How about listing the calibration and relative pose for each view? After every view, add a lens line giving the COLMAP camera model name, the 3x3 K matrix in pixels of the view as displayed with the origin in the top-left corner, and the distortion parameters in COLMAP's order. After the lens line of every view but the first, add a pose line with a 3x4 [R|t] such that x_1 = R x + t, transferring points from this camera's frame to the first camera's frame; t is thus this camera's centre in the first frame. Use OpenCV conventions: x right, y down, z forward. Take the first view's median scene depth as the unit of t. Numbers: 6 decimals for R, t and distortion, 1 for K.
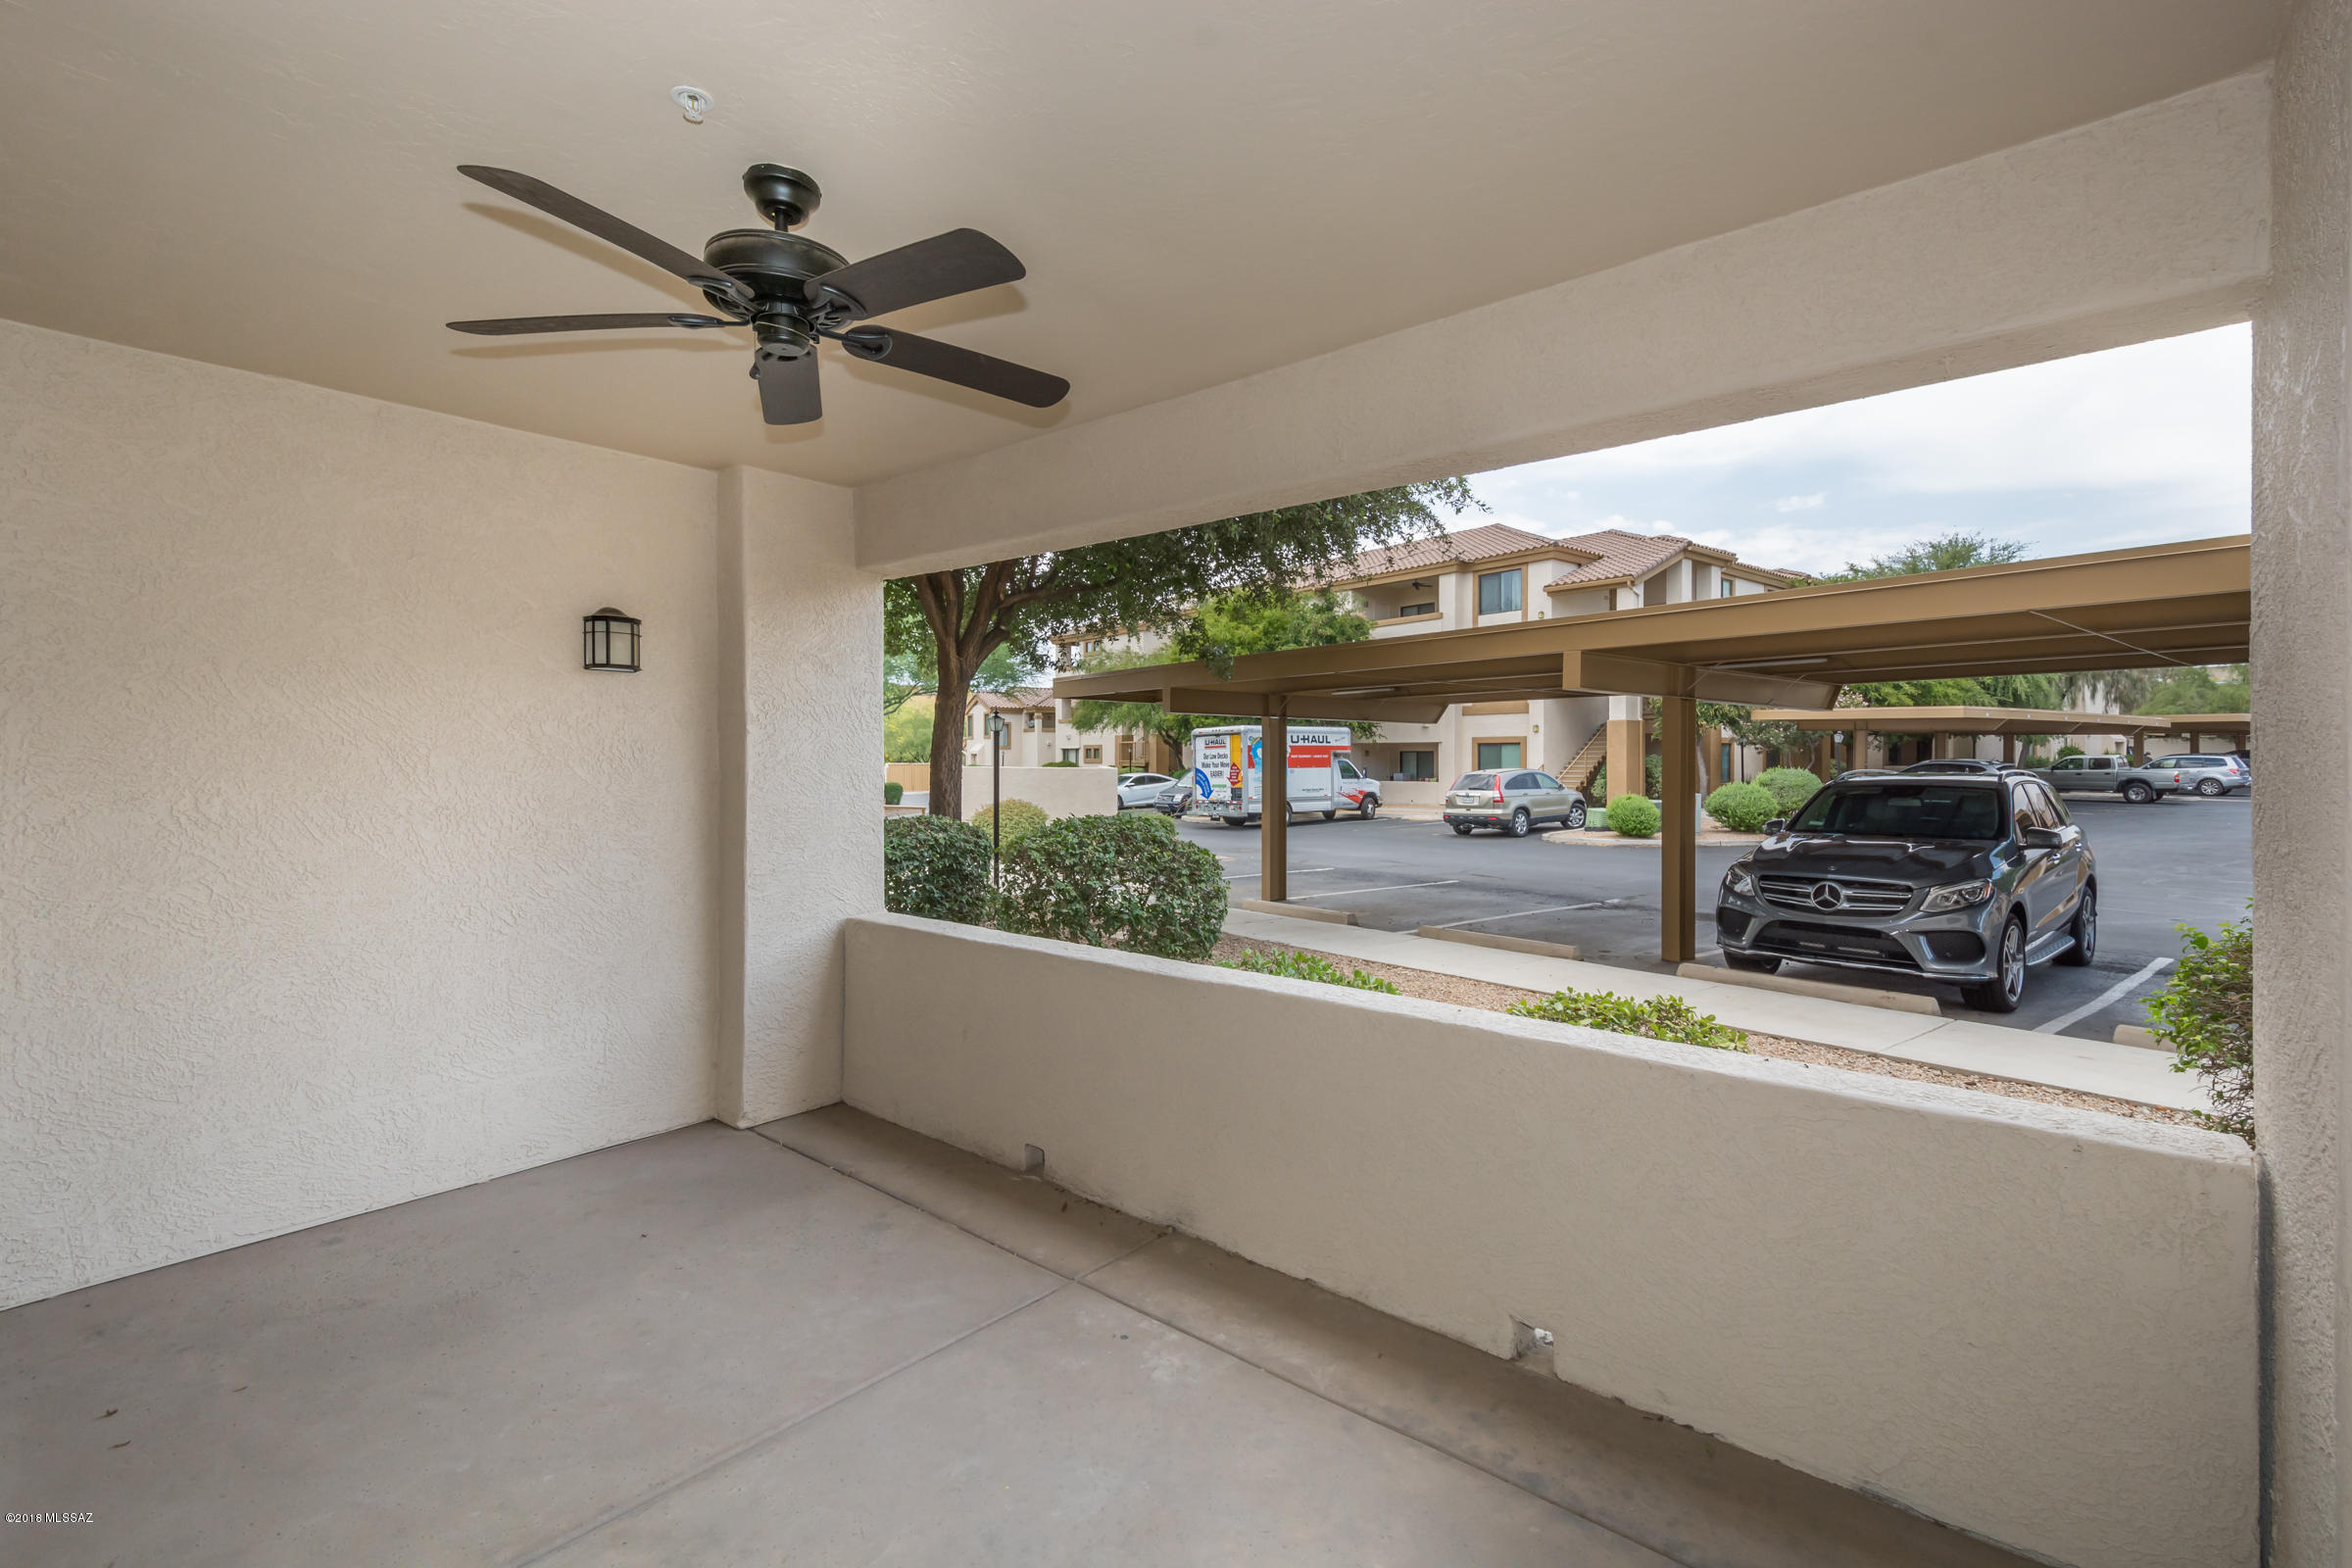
lens RADIAL K [[1026.6, 0, 1184.1], [0, 1026.6, 764.2], [0, 0, 1]] dist [-0.000488, -0.000090]
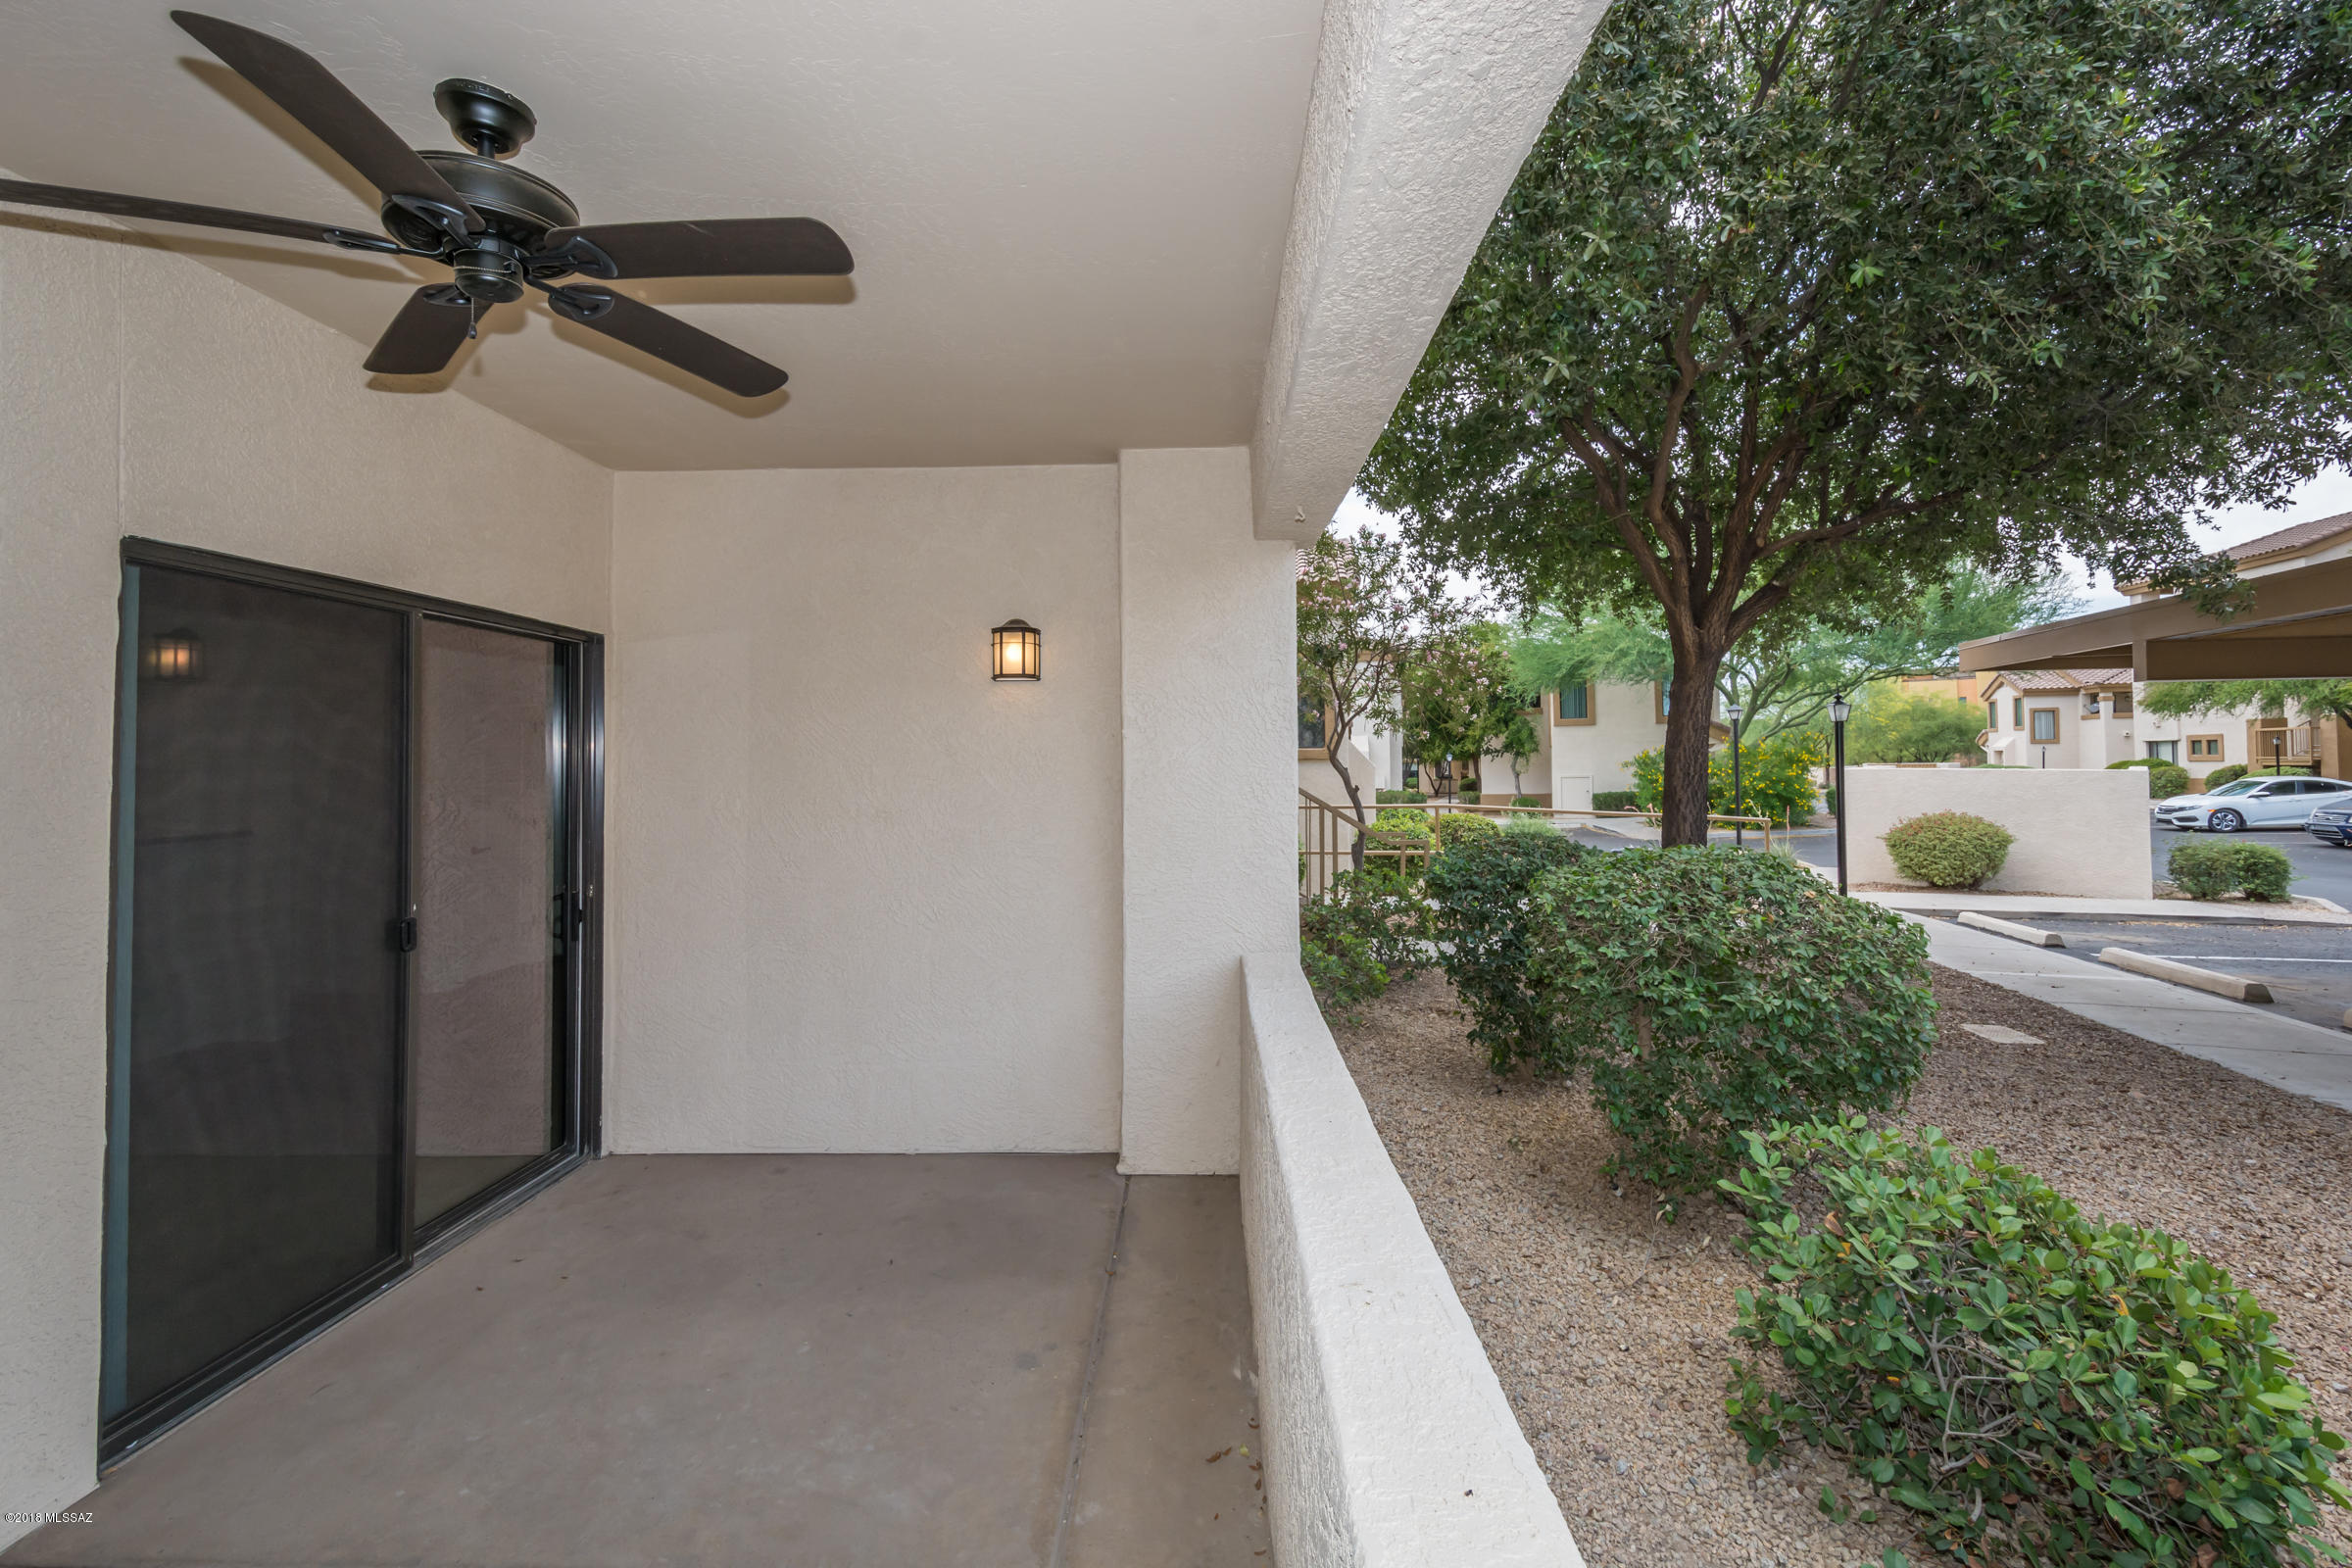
lens RADIAL K [[1020.1, 0, 1207.1], [0, 1020.1, 736.9], [0, 0, 1]] dist [0.001795, 0.000435]
pose [[0.621291, -0.027128, -0.783110, 0.113552], [0.005773, 0.999532, -0.030046, -0.001182], [0.783558, 0.014147, 0.621157, 0.168399]]
